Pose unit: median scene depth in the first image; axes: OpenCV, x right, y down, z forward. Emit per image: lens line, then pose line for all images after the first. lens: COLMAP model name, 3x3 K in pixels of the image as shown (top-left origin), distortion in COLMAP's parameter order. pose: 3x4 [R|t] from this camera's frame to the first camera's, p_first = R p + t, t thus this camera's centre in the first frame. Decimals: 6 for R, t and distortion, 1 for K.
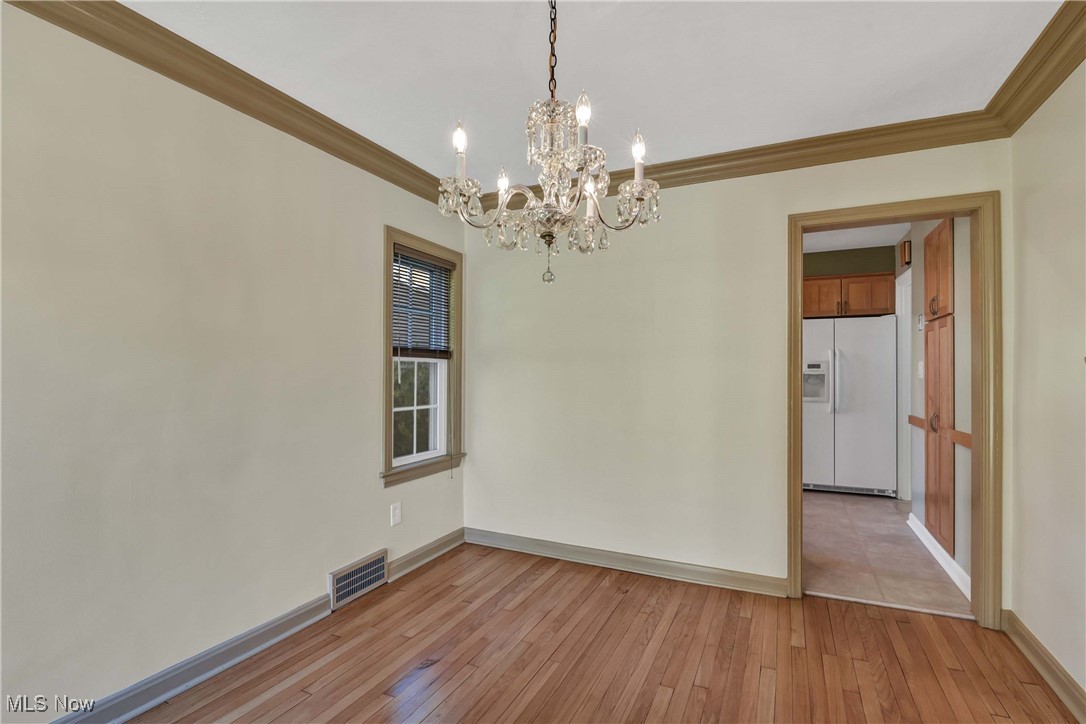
lens RADIAL K [[522.1, 0, 539.3], [0, 522.1, 363.6], [0, 0, 1]] dist [-0.012102, -0.001425]
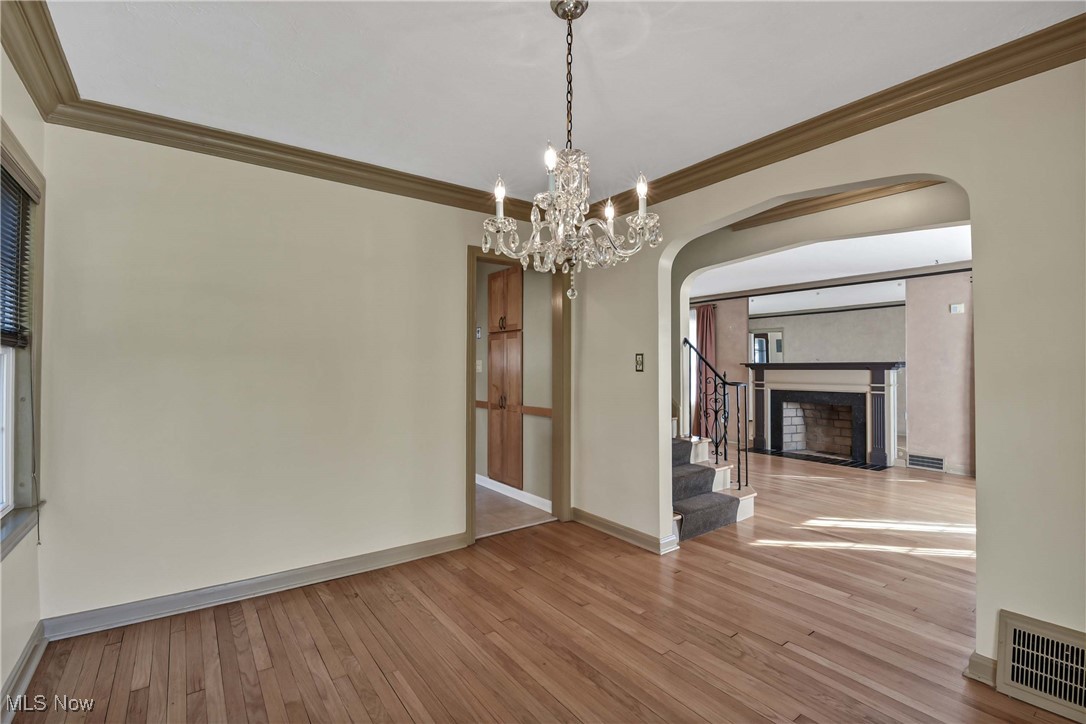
lens RADIAL K [[505.5, 0, 552.6], [0, 505.5, 359.1], [0, 0, 1]] dist [-0.000769, -0.010839]
pose [[0.471663, 0.003631, 0.881772, -0.510445], [-0.005970, 0.999982, -0.000924, -0.010078], [-0.881759, -0.004828, 0.471676, 0.226333]]
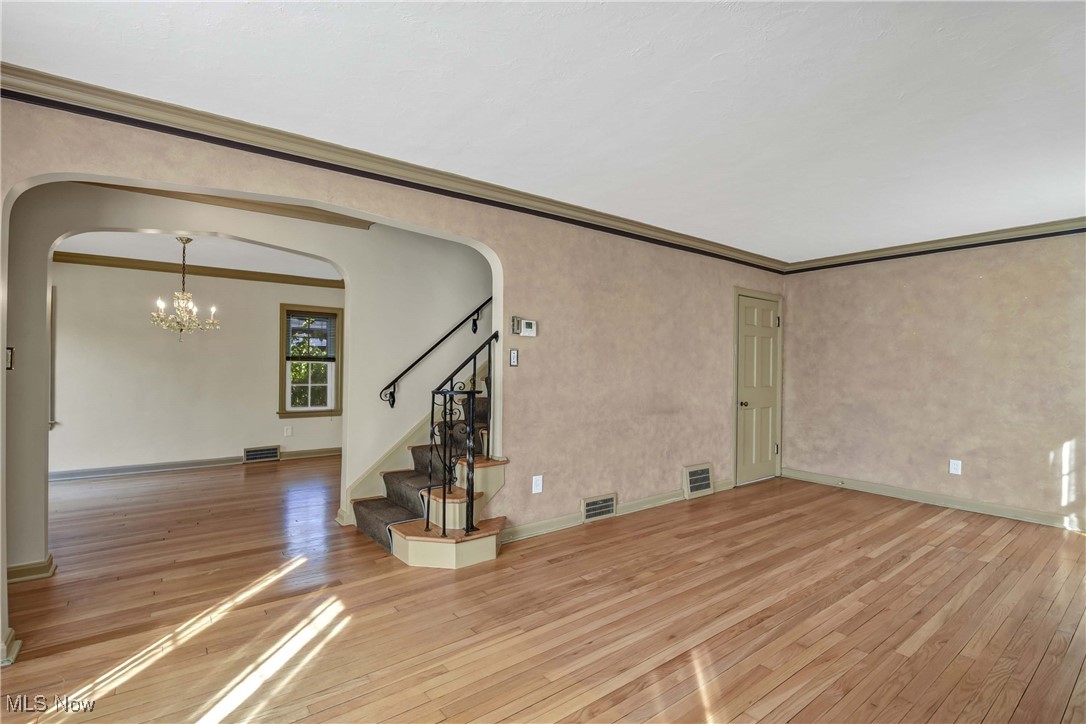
lens RADIAL K [[477.8, 0, 548.7], [0, 477.8, 366.1], [0, 0, 1]] dist [-0.010378, -0.003140]
pose [[0.899434, -0.000916, -0.437056, 1.685257], [0.002749, 0.999990, 0.003562, 0.004710], [0.437048, -0.004405, 0.899427, -0.361005]]
